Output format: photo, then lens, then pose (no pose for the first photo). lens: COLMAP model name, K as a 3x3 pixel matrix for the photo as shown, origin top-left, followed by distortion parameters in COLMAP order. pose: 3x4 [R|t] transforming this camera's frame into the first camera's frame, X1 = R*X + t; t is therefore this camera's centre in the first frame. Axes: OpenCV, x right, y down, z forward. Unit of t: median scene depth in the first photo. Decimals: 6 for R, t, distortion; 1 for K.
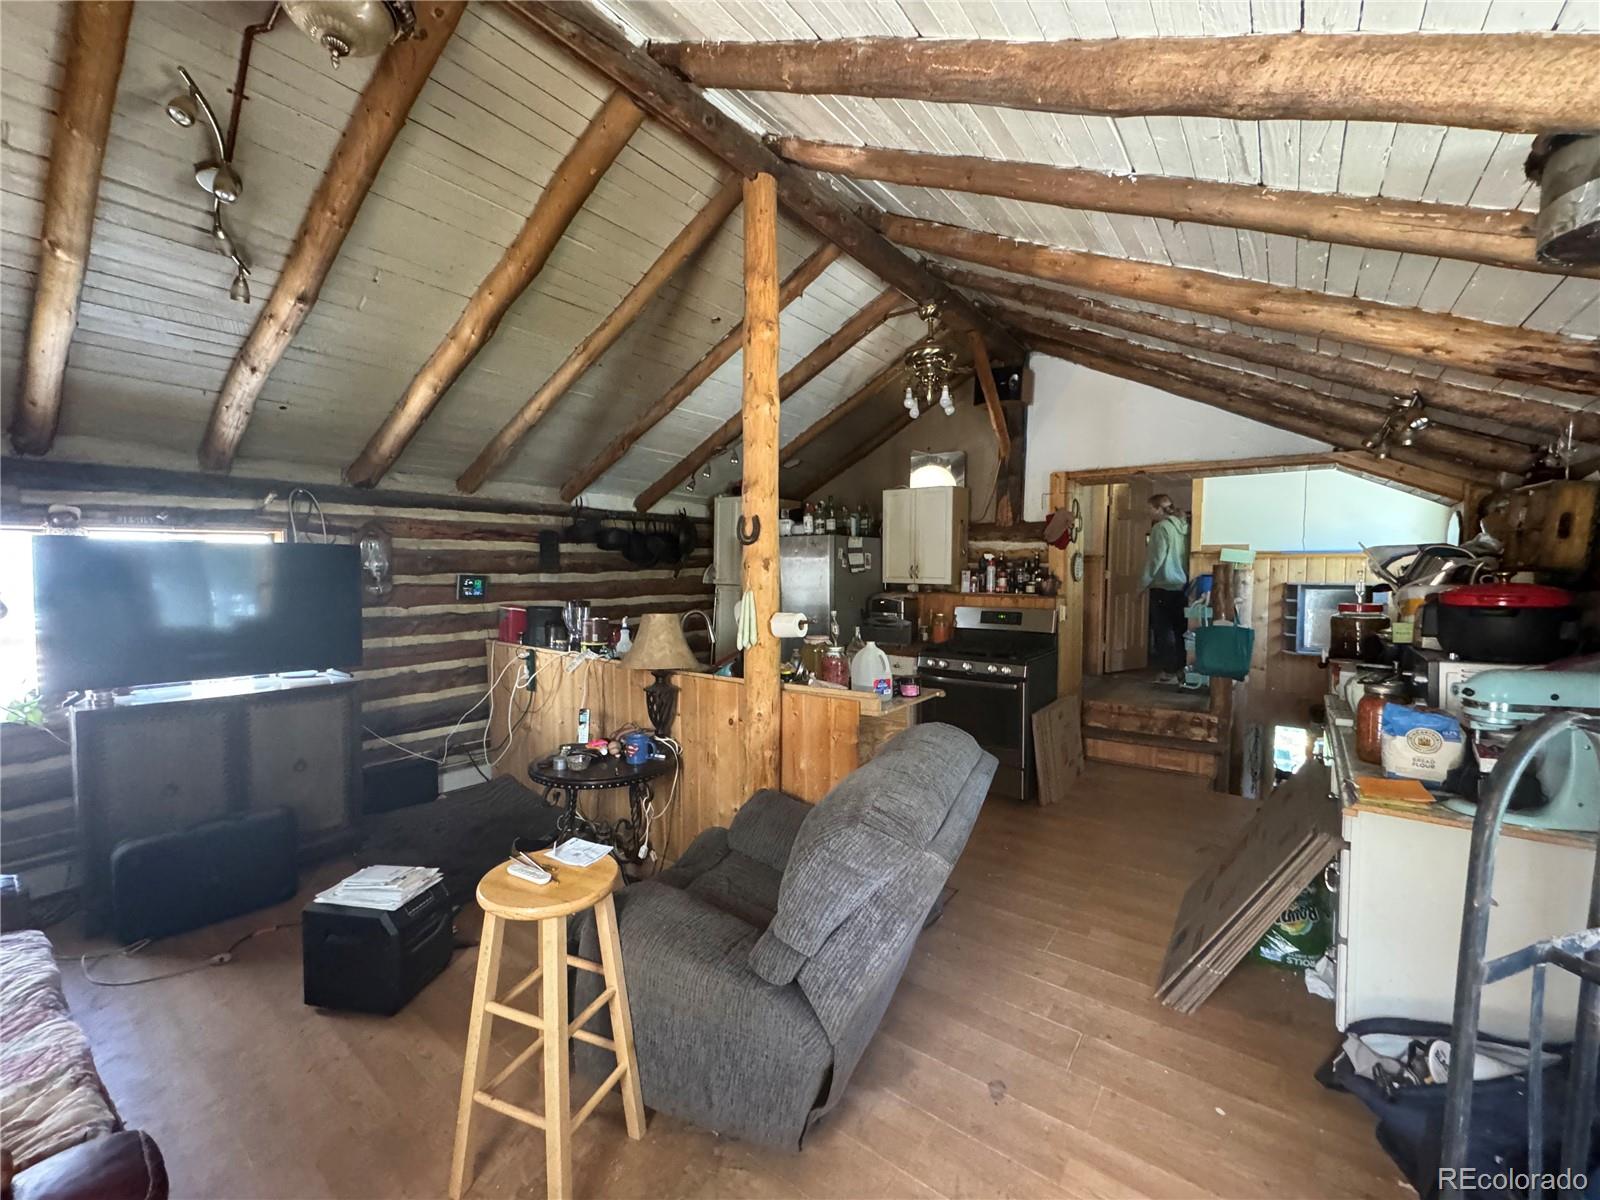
lens RADIAL K [[642.3, 0, 800.0], [0, 642.3, 600.0], [0, 0, 1]] dist [0.001011, 0.000101]
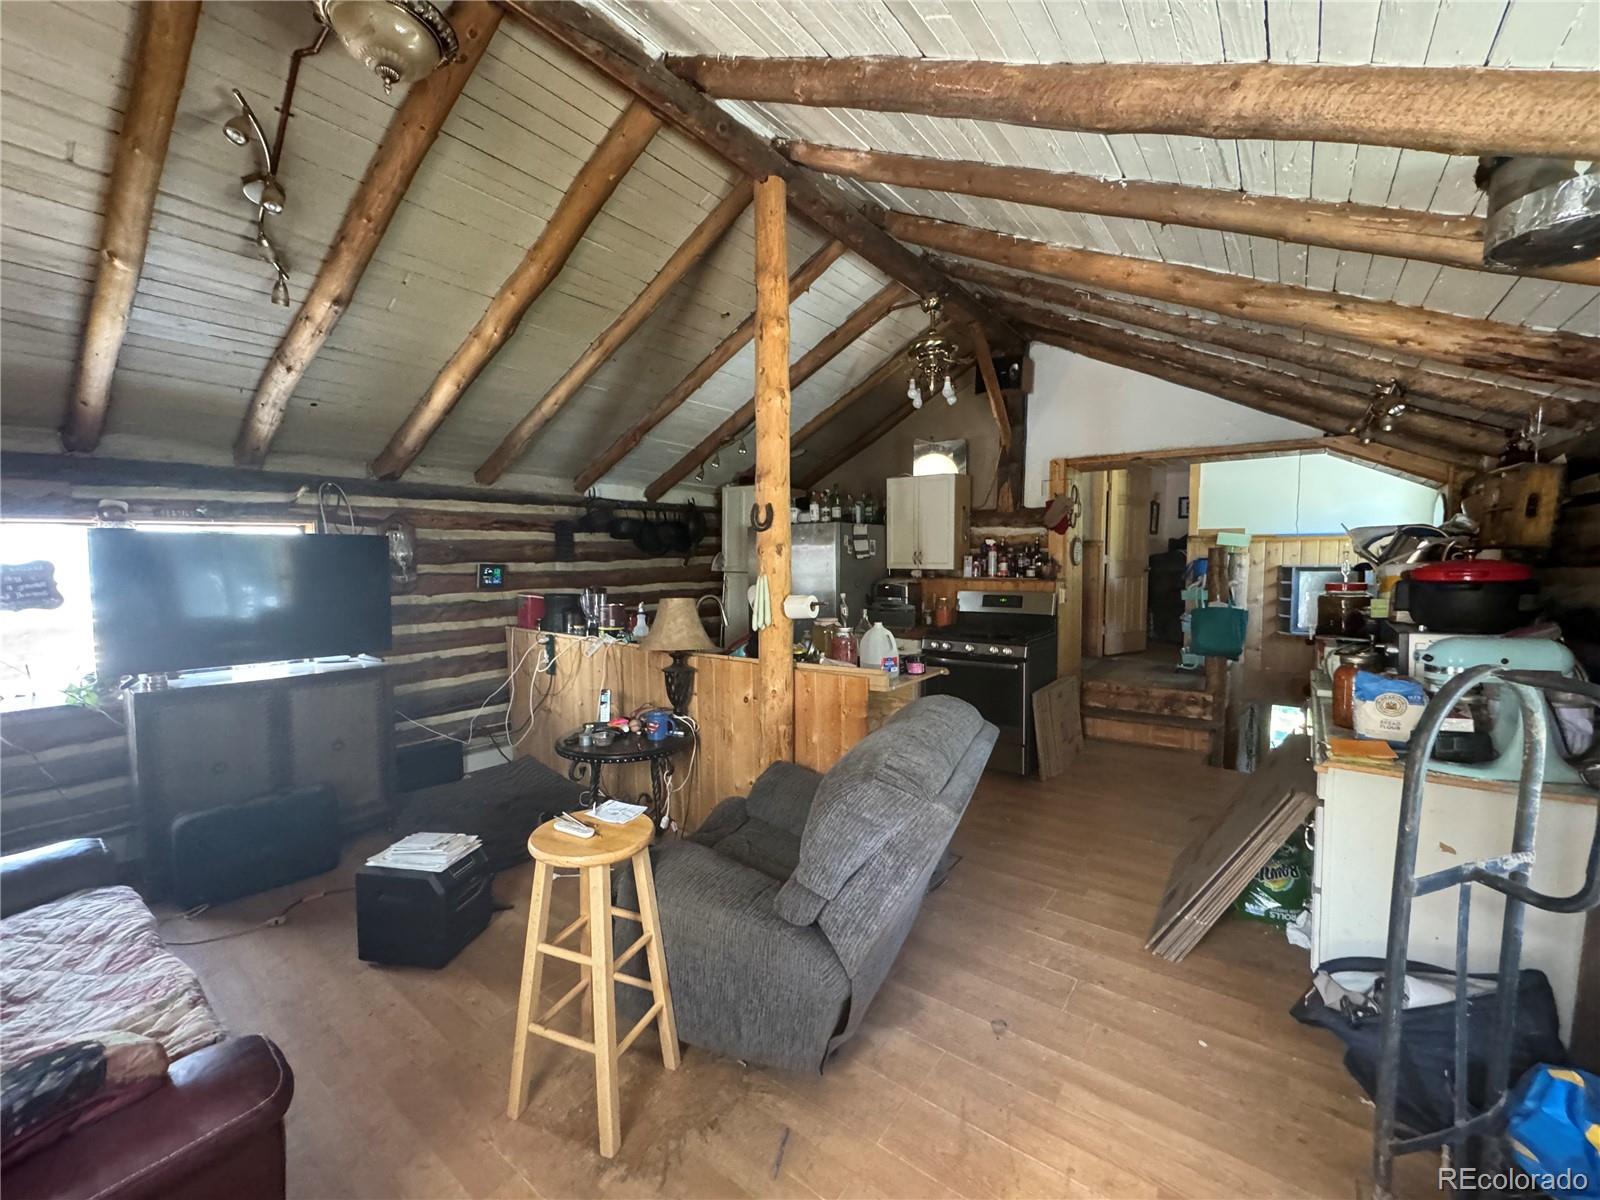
lens RADIAL K [[642.3, 0, 800.0], [0, 642.3, 600.0], [0, 0, 1]] dist [0.001011, 0.000101]
pose [[0.999958, -0.008625, -0.003133, -0.016644], [0.008675, 0.999825, 0.016564, 0.010683], [0.002989, -0.016591, 0.999858, -0.061331]]
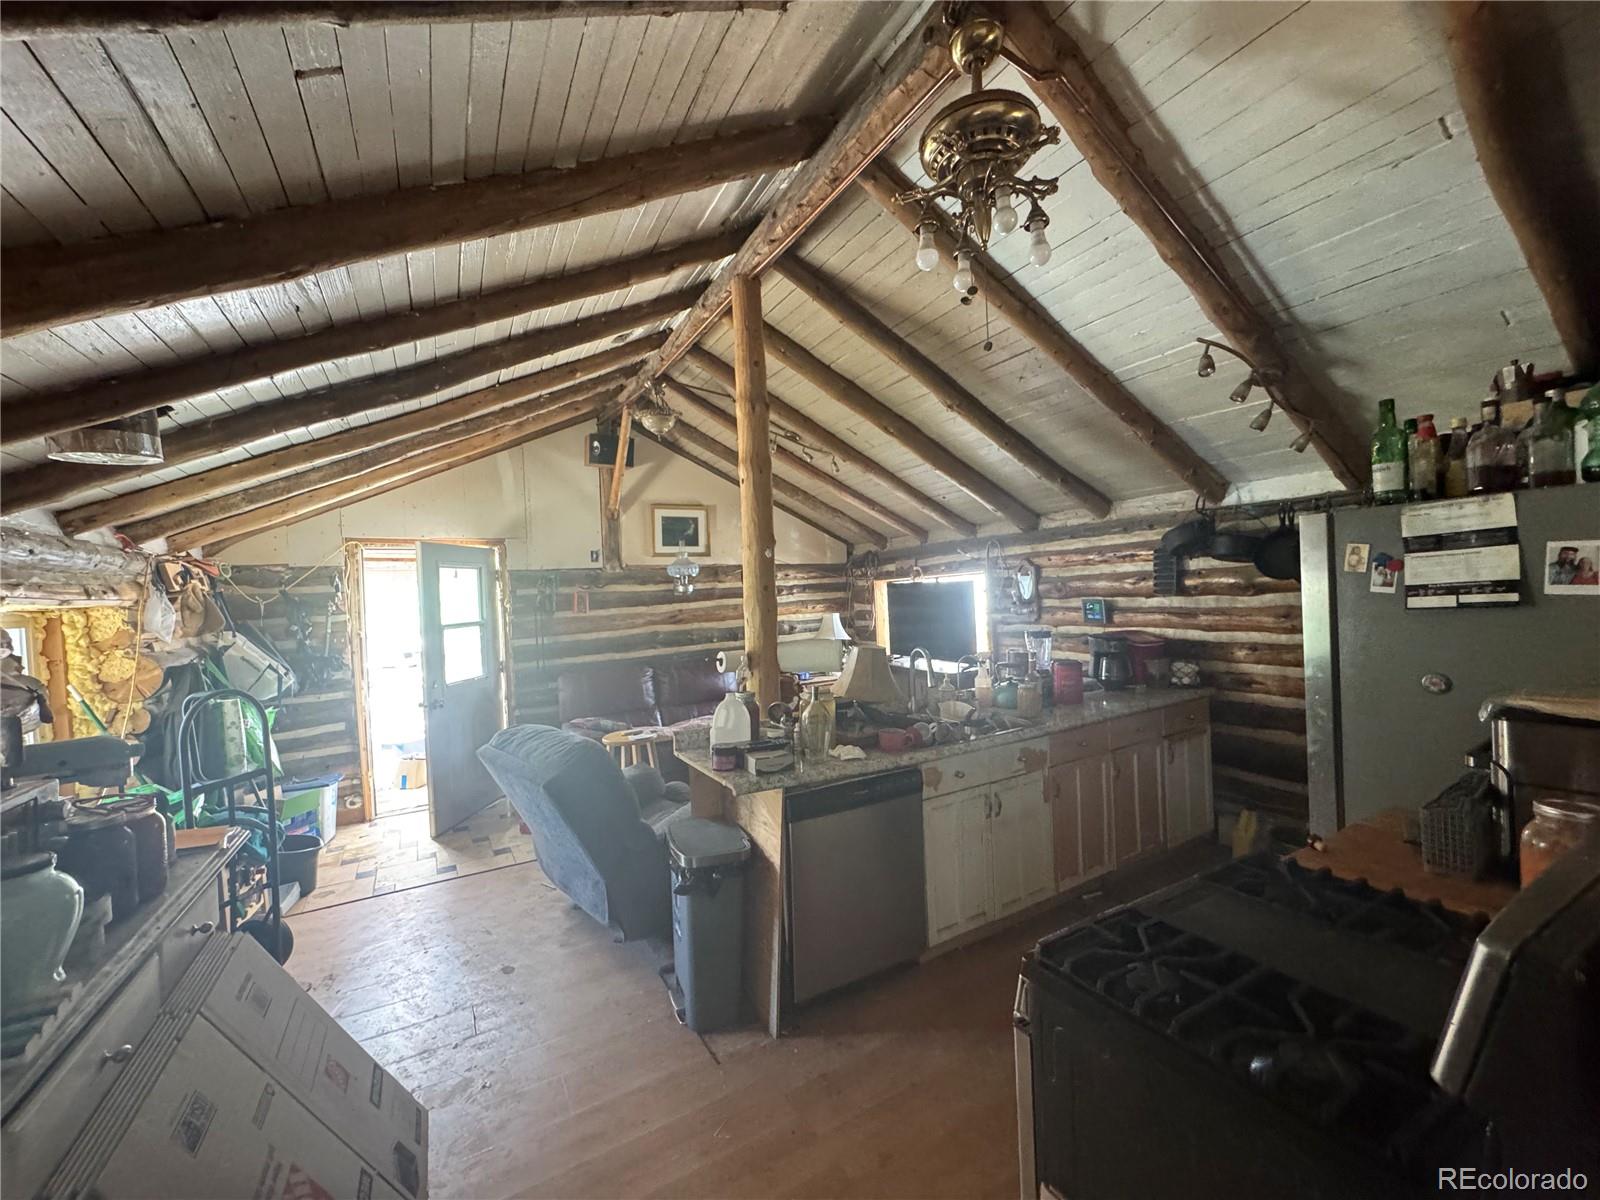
lens RADIAL K [[642.3, 0, 800.0], [0, 642.3, 600.0], [0, 0, 1]] dist [0.001011, 0.000101]
pose [[-0.400126, 0.027681, -0.916042, 1.051360], [0.001506, 0.999562, 0.029547, -0.116599], [0.916459, 0.010443, -0.399993, 1.676297]]
